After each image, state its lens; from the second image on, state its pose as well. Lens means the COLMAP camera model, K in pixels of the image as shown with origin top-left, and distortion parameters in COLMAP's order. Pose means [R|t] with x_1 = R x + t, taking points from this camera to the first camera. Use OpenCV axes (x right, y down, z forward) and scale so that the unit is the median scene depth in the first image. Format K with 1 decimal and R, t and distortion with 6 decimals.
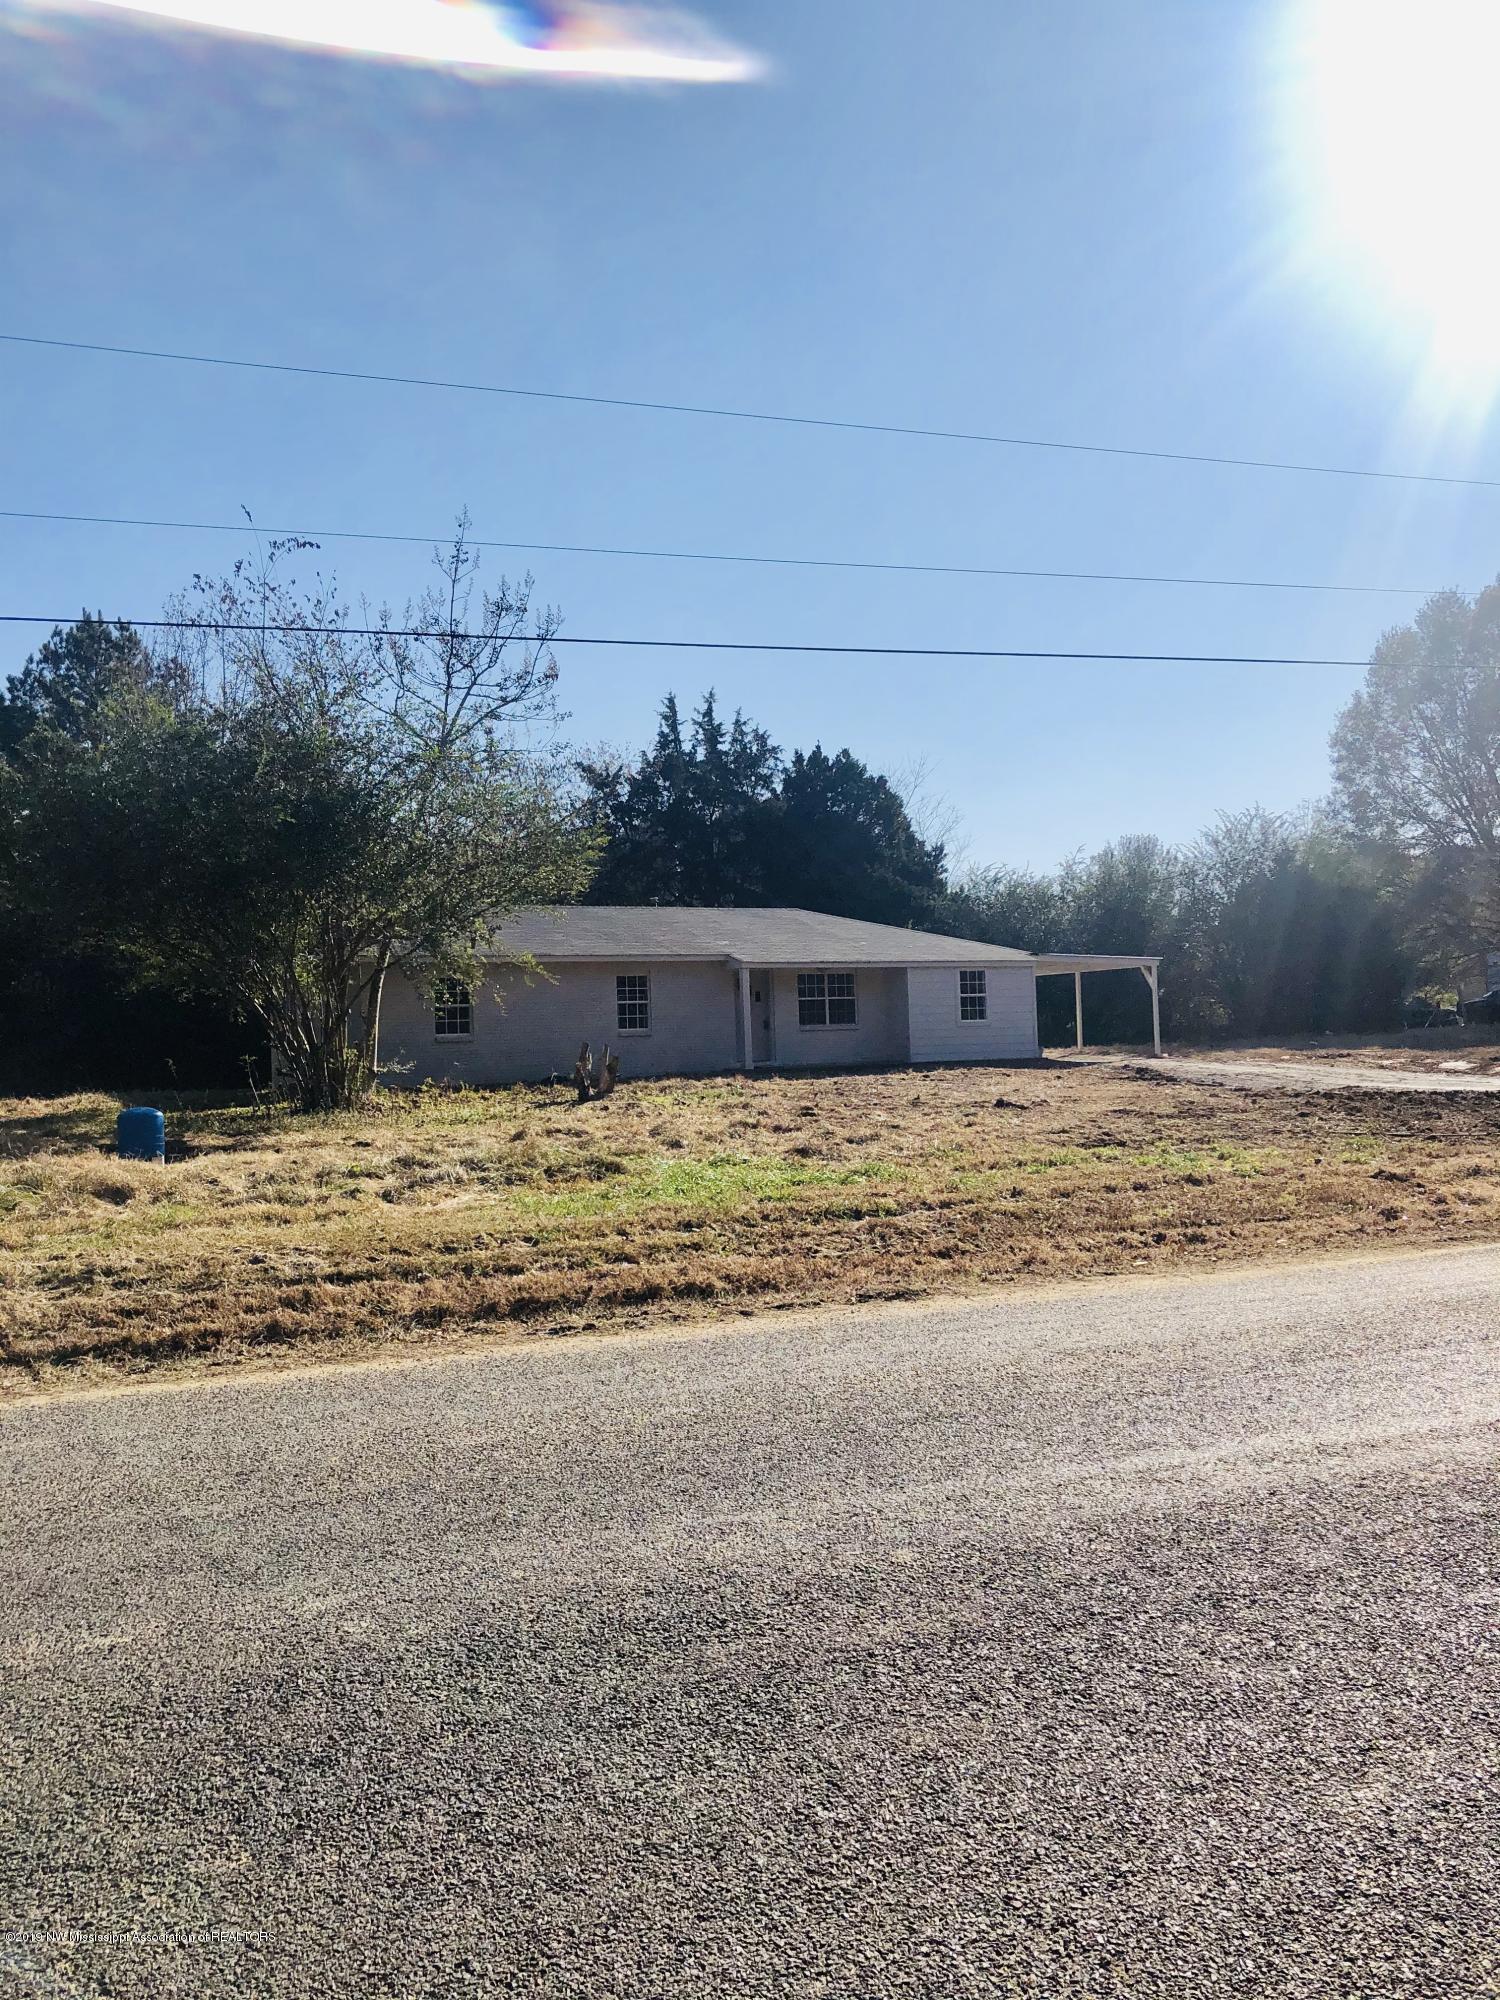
lens RADIAL K [[1595.5, 0, 679.1], [0, 1595.5, 996.5], [0, 0, 1]] dist [0.045868, -0.054335]
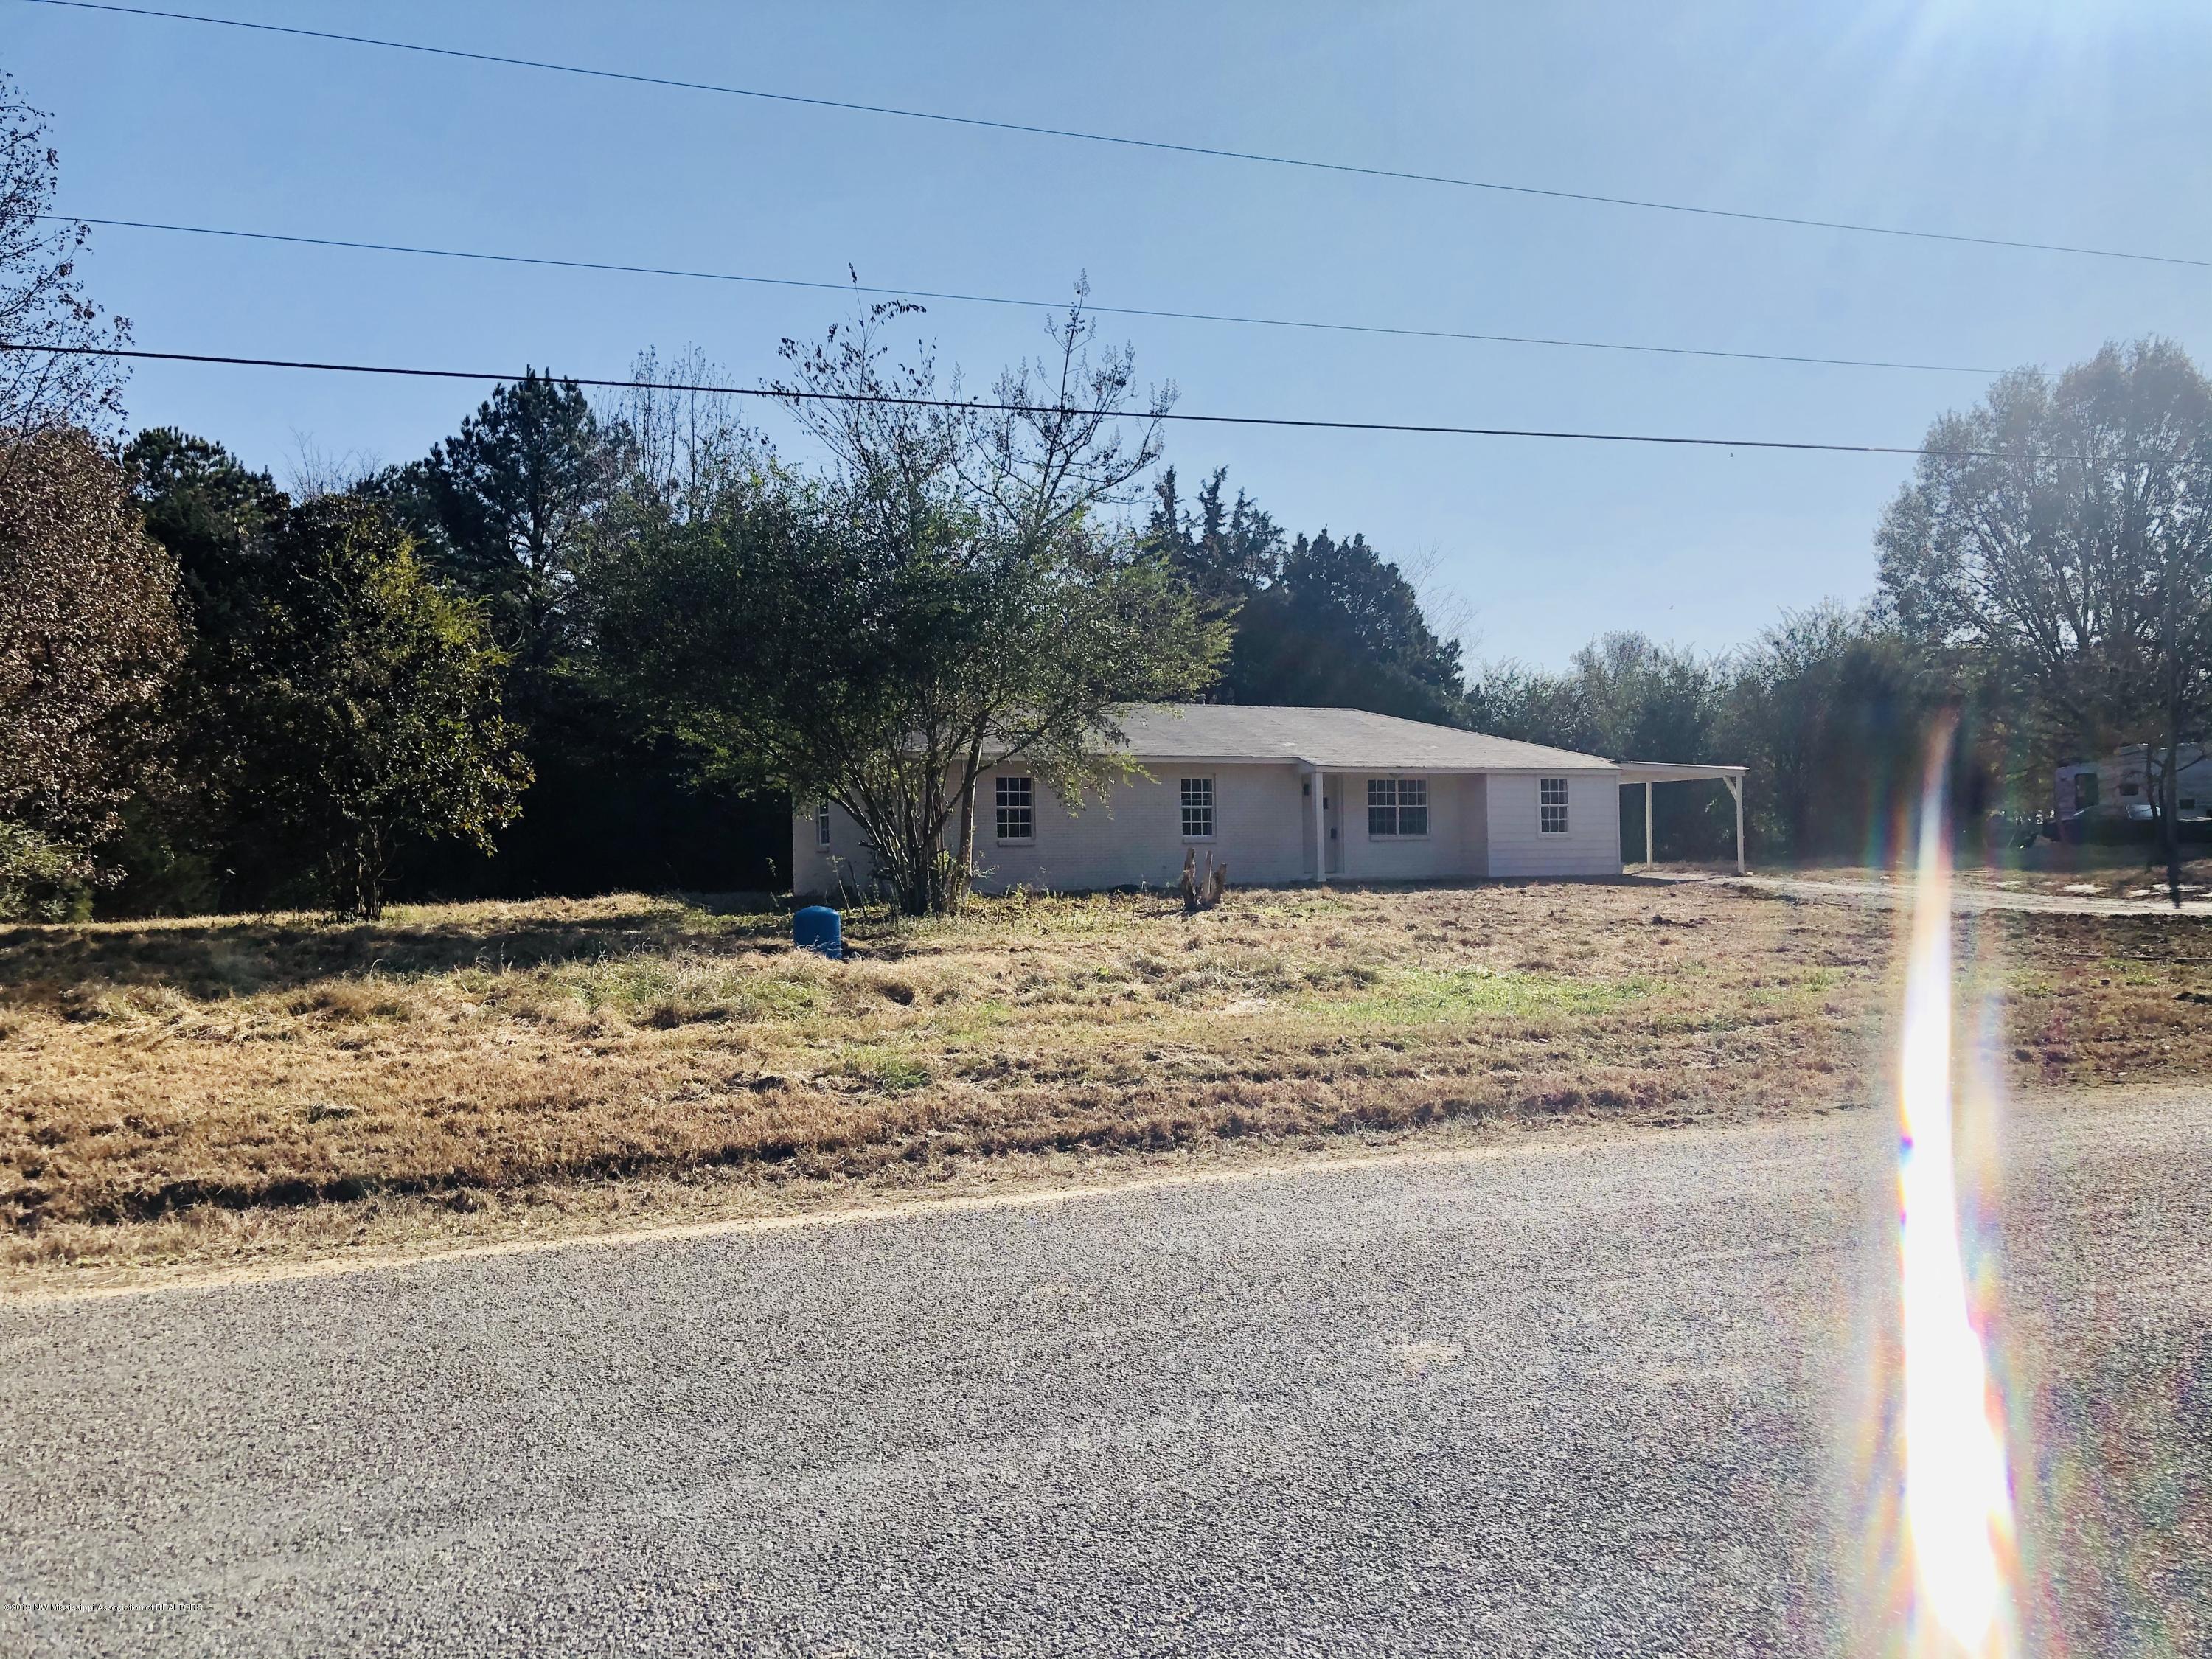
lens RADIAL K [[1764.6, 0, 1101.1], [0, 1764.6, 835.2], [0, 0, 1]] dist [0.045868, -0.054335]
pose [[0.999781, 0.017101, 0.012068, -0.245490], [-0.017326, 0.999673, 0.018807, 0.005066], [-0.011743, -0.019012, 0.999750, -0.070317]]
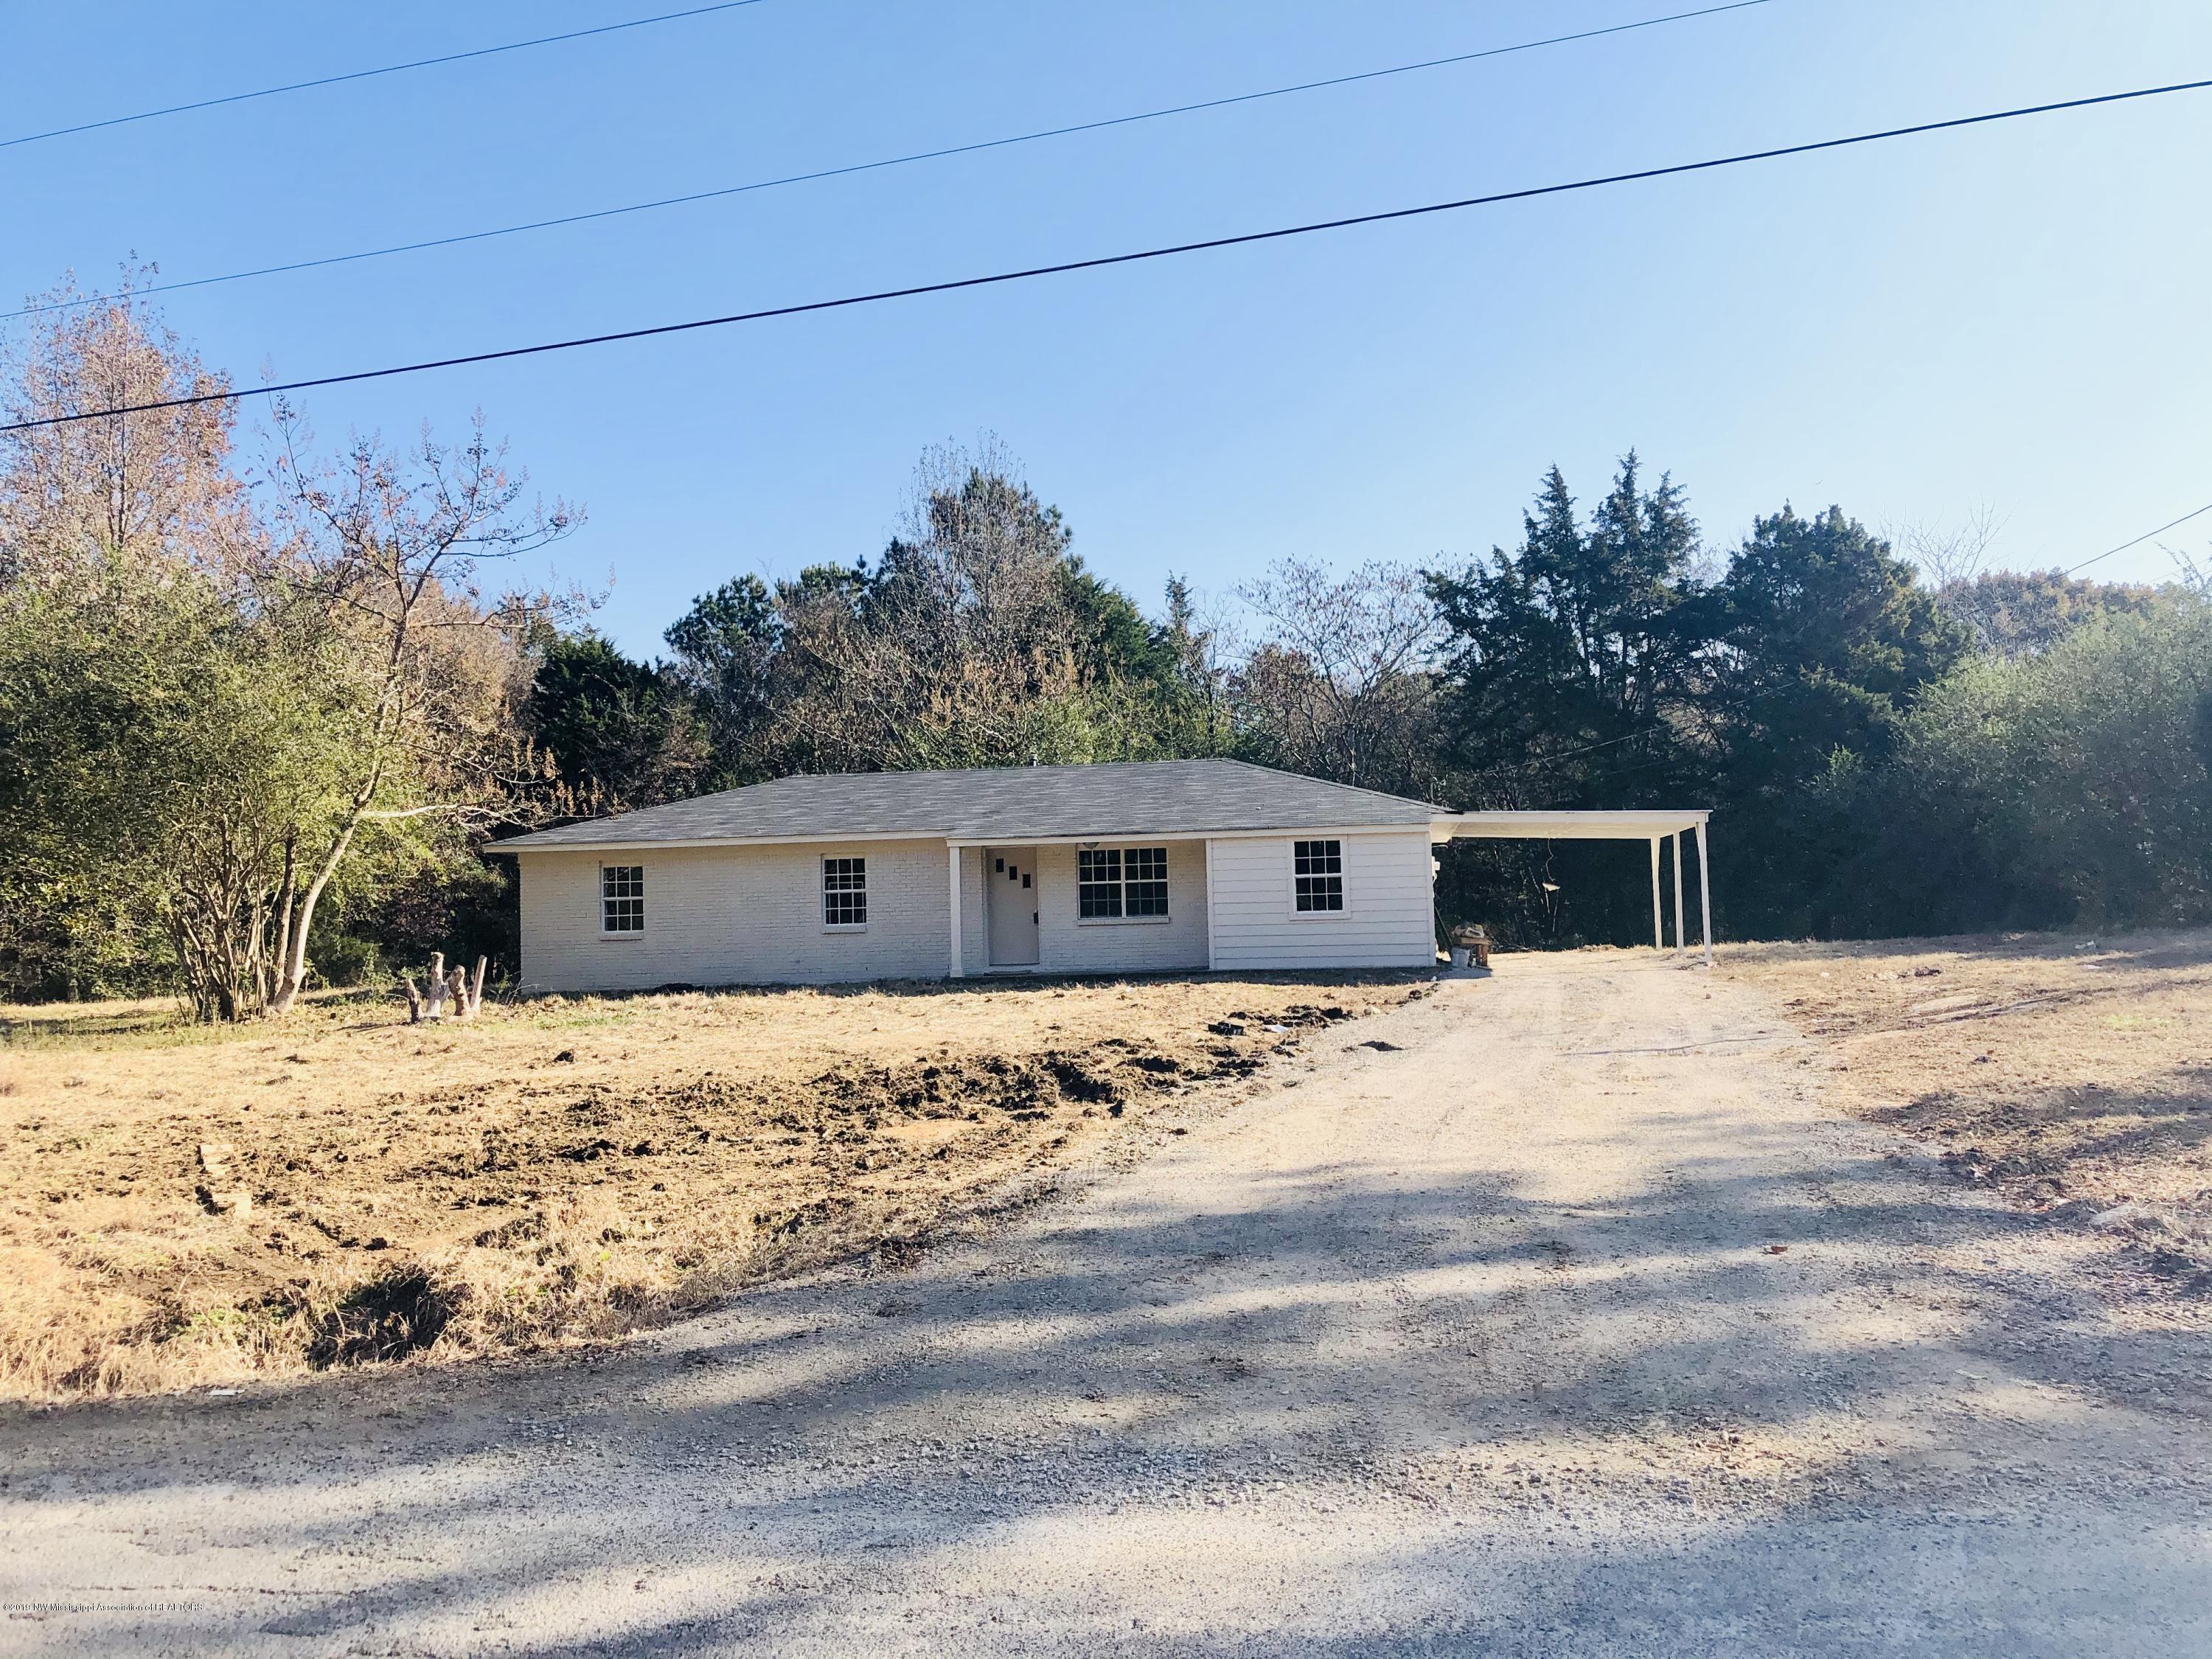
lens RADIAL K [[1764.6, 0, 1120.2], [0, 1764.6, 816.2], [0, 0, 1]] dist [0.045868, -0.054335]
pose [[0.810536, -0.027293, -0.585053, 1.539227], [0.018723, 0.999611, -0.020693, -0.032794], [0.585390, 0.005819, 0.810731, 0.871850]]
